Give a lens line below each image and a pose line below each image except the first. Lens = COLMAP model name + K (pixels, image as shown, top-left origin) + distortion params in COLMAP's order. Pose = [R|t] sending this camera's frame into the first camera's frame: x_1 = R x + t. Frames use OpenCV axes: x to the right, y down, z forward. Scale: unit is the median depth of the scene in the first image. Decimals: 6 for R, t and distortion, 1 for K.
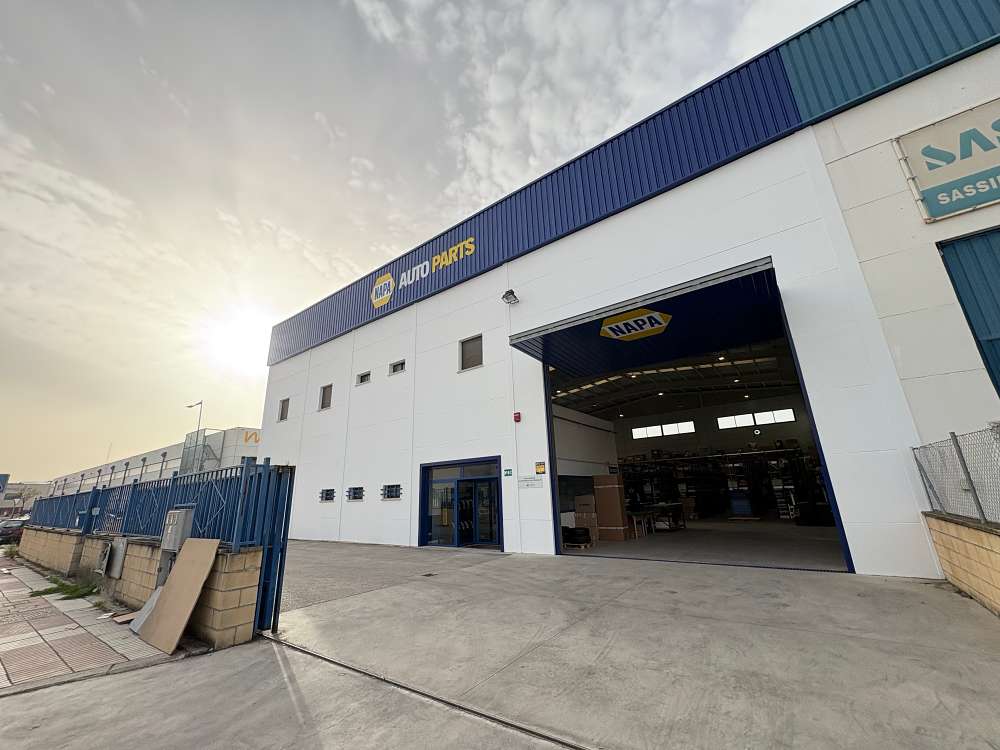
lens RADIAL K [[398.3, 0, 503.2], [0, 398.3, 368.3], [0, 0, 1]] dist [-0.002422, -0.000667]
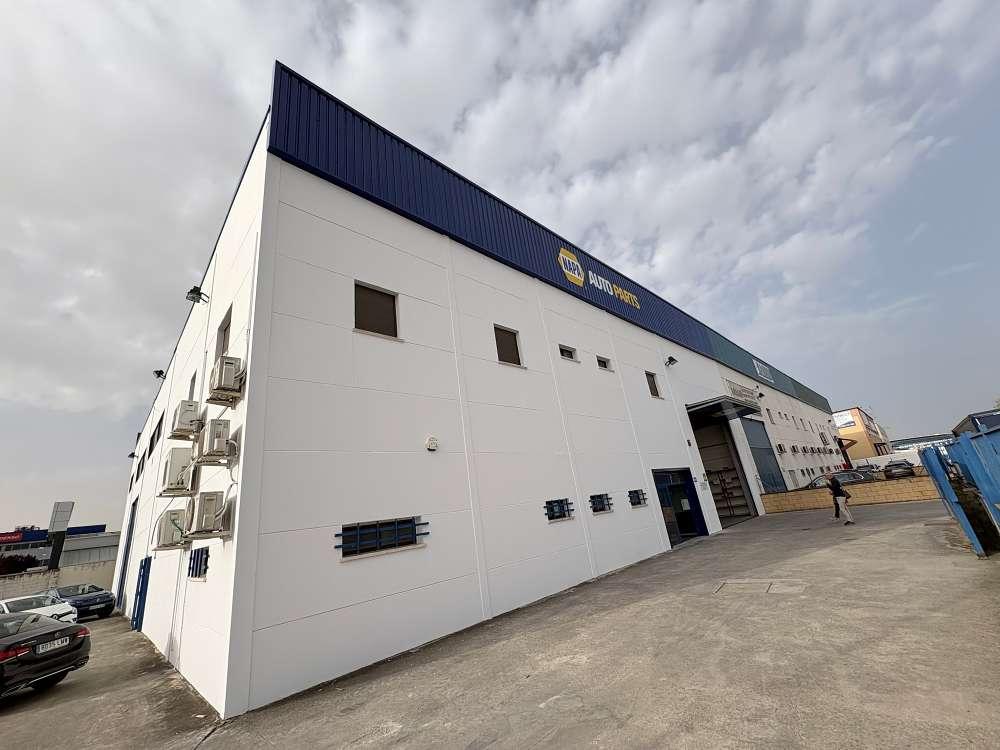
lens RADIAL K [[398.3, 0, 504.3], [0, 398.3, 381.0], [0, 0, 1]] dist [-0.002422, -0.000667]
pose [[0.160313, 0.341266, 0.926195, -1.187104], [-0.155644, 0.935332, -0.317693, 0.376708], [-0.974718, -0.093227, 0.203062, 1.079938]]
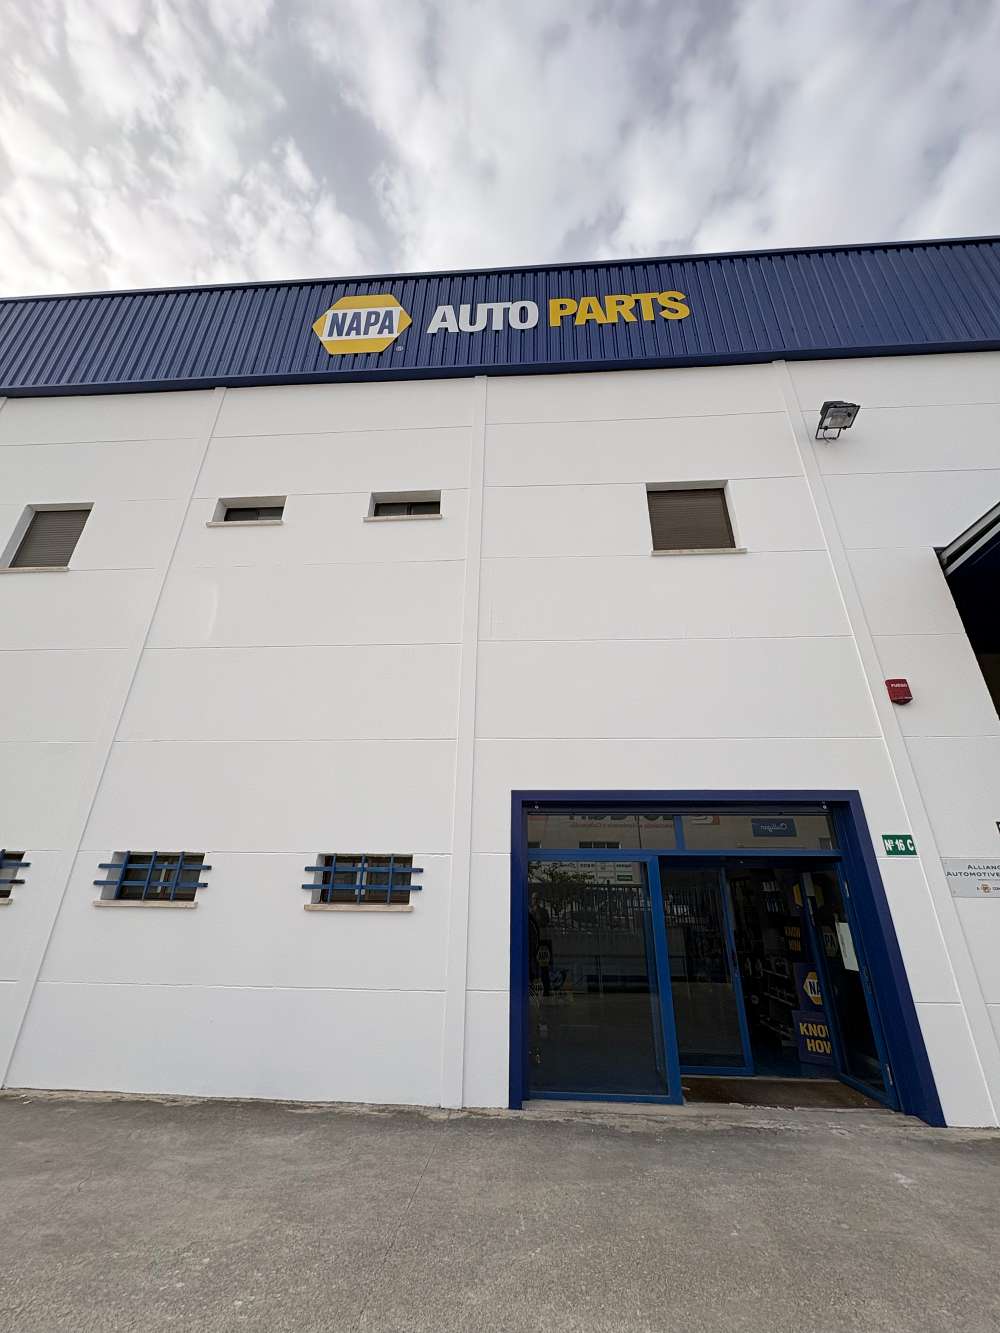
lens RADIAL K [[576.0, 0, 478.6], [0, 576.0, 580.2], [0, 0, 1]] dist [-0.000398, 0.000029]
pose [[0.837358, 0.298906, 0.457698, -0.442808], [-0.203141, 0.947457, -0.247103, 0.182040], [-0.507509, 0.113937, 0.854080, 0.551481]]
